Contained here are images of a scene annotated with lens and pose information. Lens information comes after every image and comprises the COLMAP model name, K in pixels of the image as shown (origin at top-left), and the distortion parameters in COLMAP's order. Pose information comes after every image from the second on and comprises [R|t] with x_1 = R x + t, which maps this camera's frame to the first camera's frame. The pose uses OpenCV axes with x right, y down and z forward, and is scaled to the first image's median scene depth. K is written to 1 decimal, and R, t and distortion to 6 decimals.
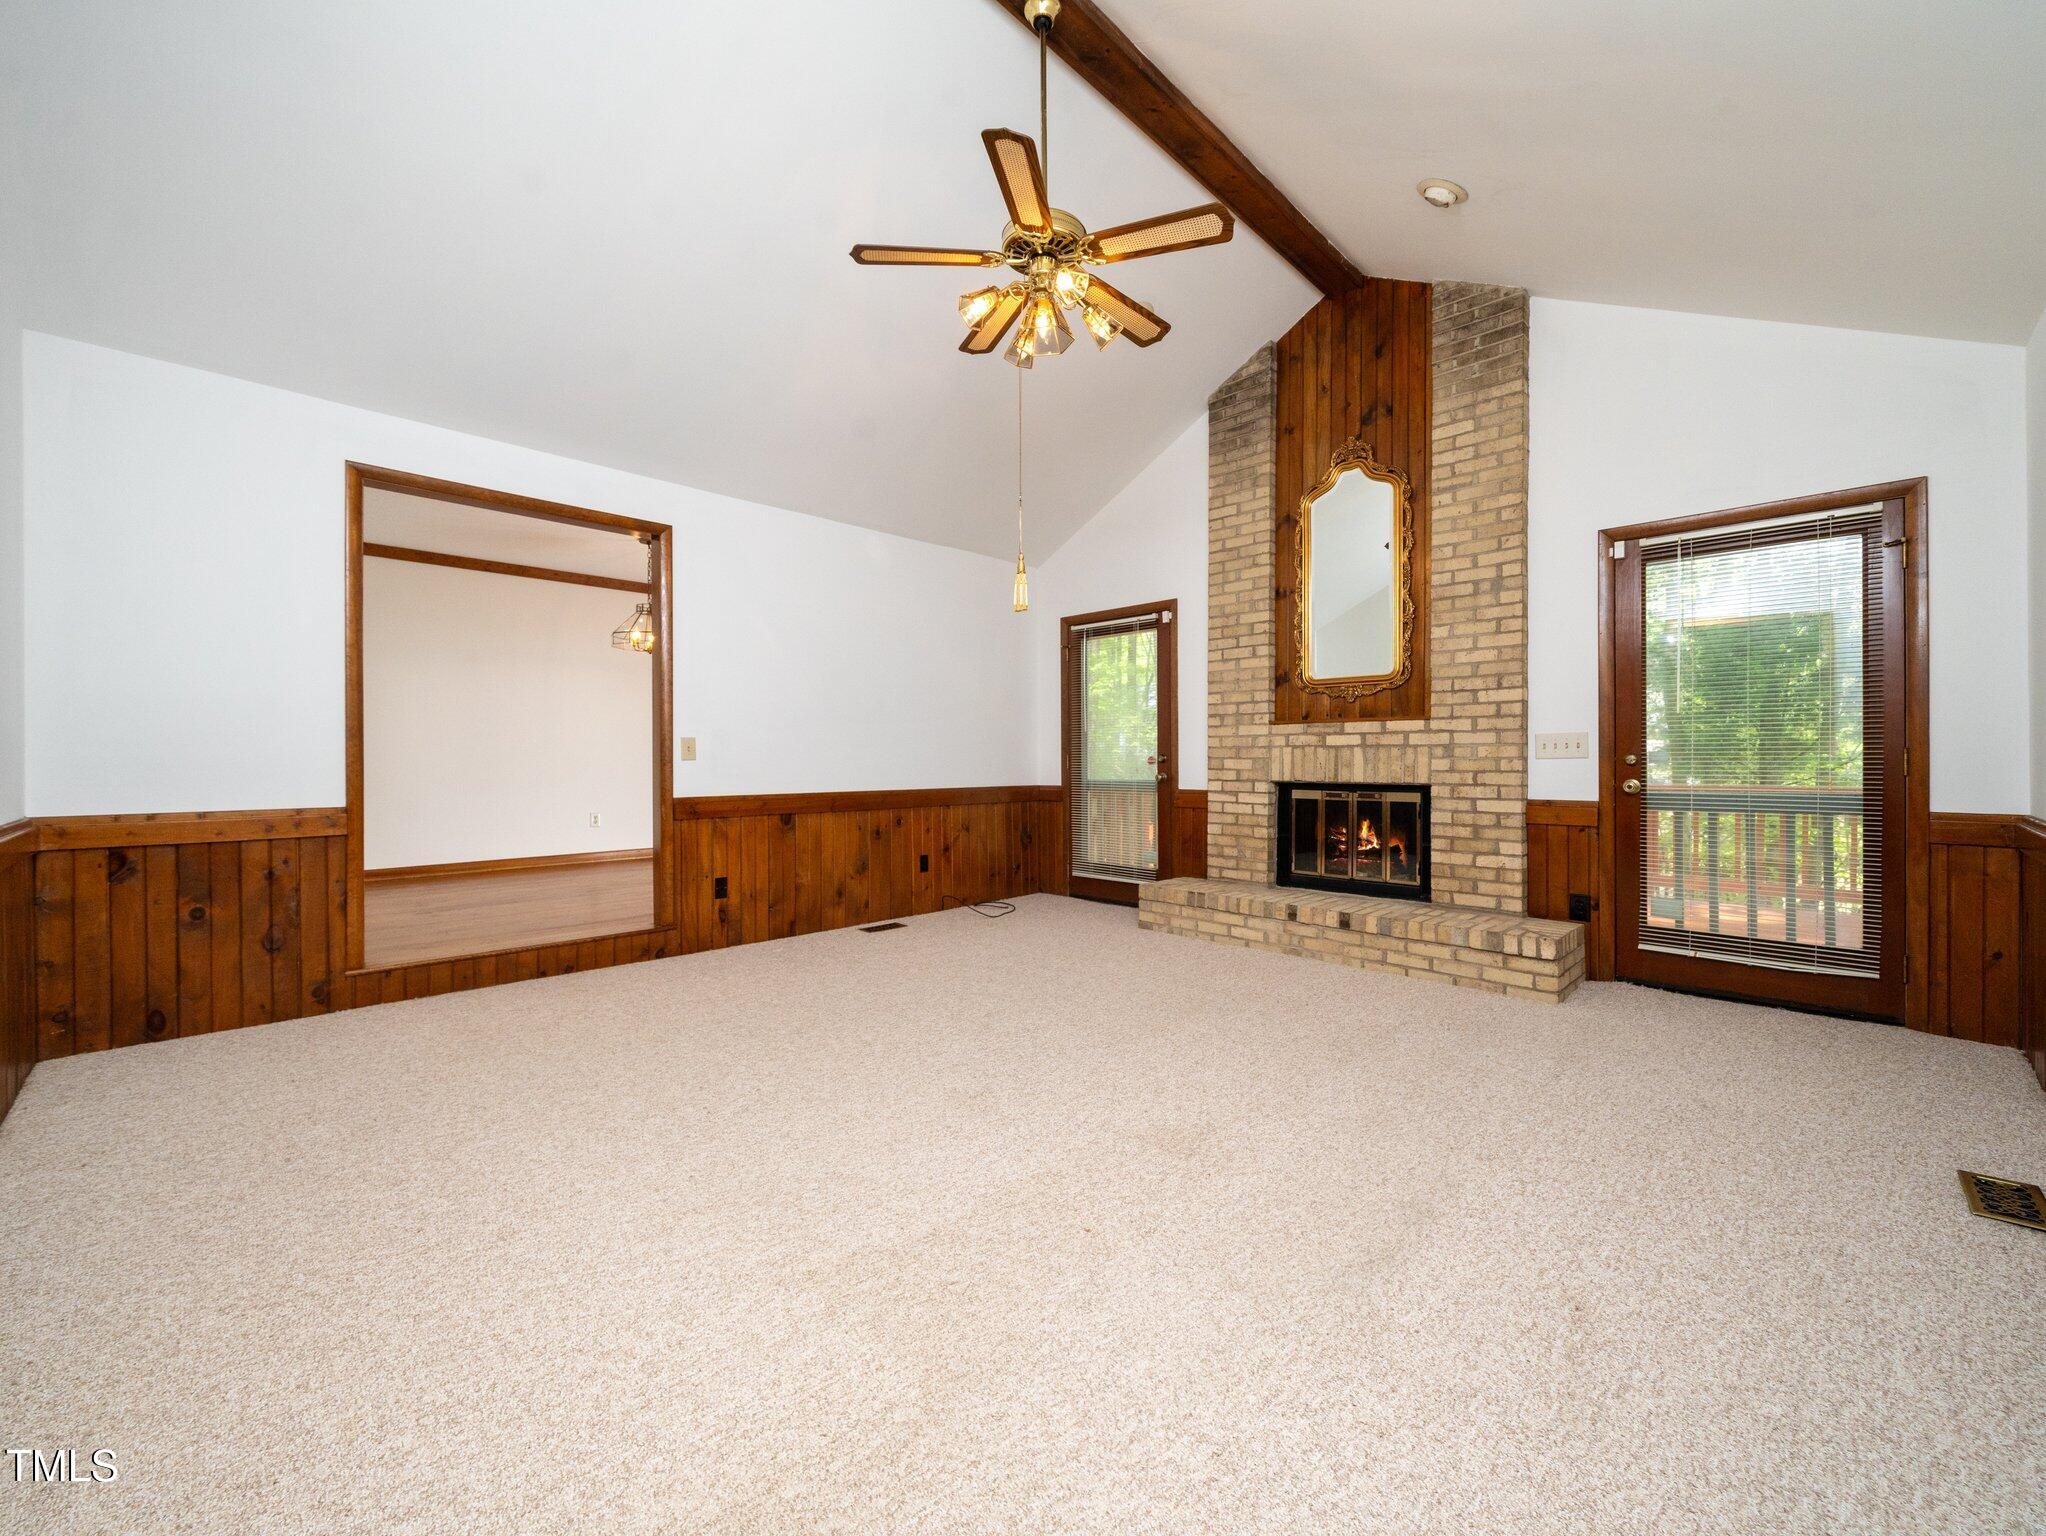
lens RADIAL K [[813.5, 0, 1023.6], [0, 813.5, 766.6], [0, 0, 1]] dist [-0.000552, -0.000063]
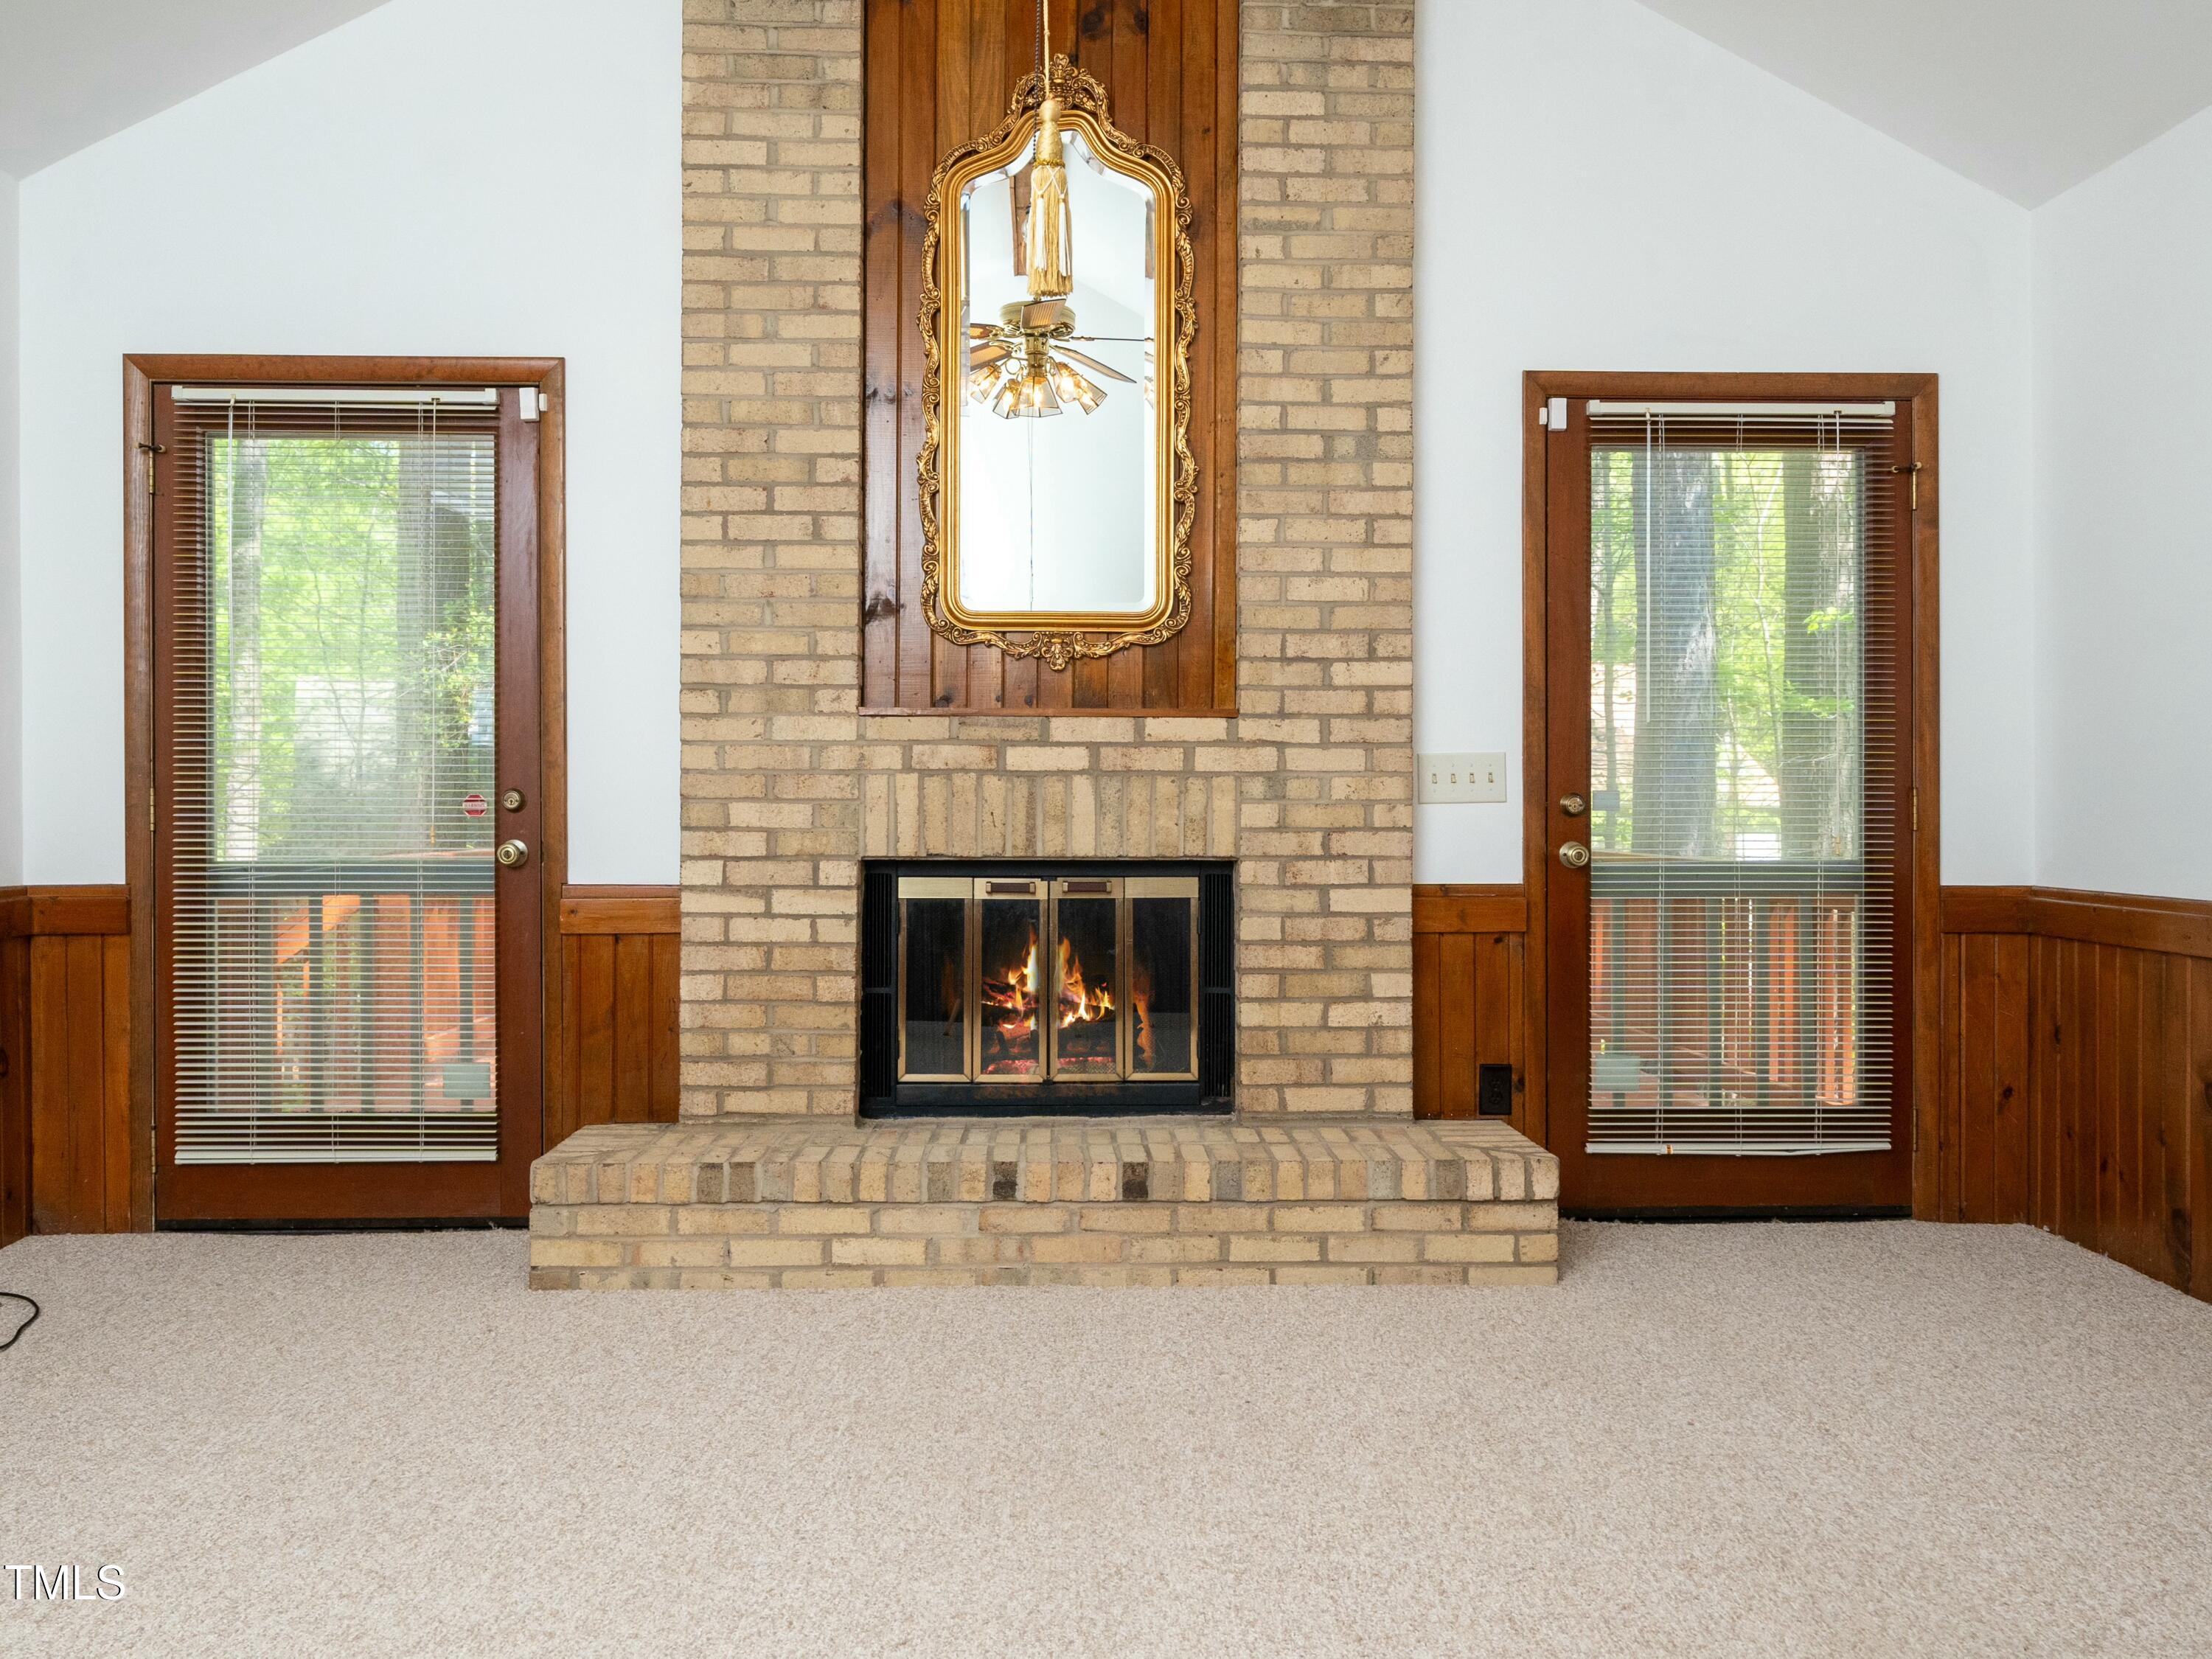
lens RADIAL K [[1799.2, 0, 1105.9], [0, 1799.2, 820.6], [0, 0, 1]] dist [0.000416, 0.000099]
pose [[0.687228, -0.002780, 0.726437, -0.292658], [0.003957, 0.999992, 0.000084, 0.000130], [-0.726431, 0.002817, 0.687233, 0.352330]]
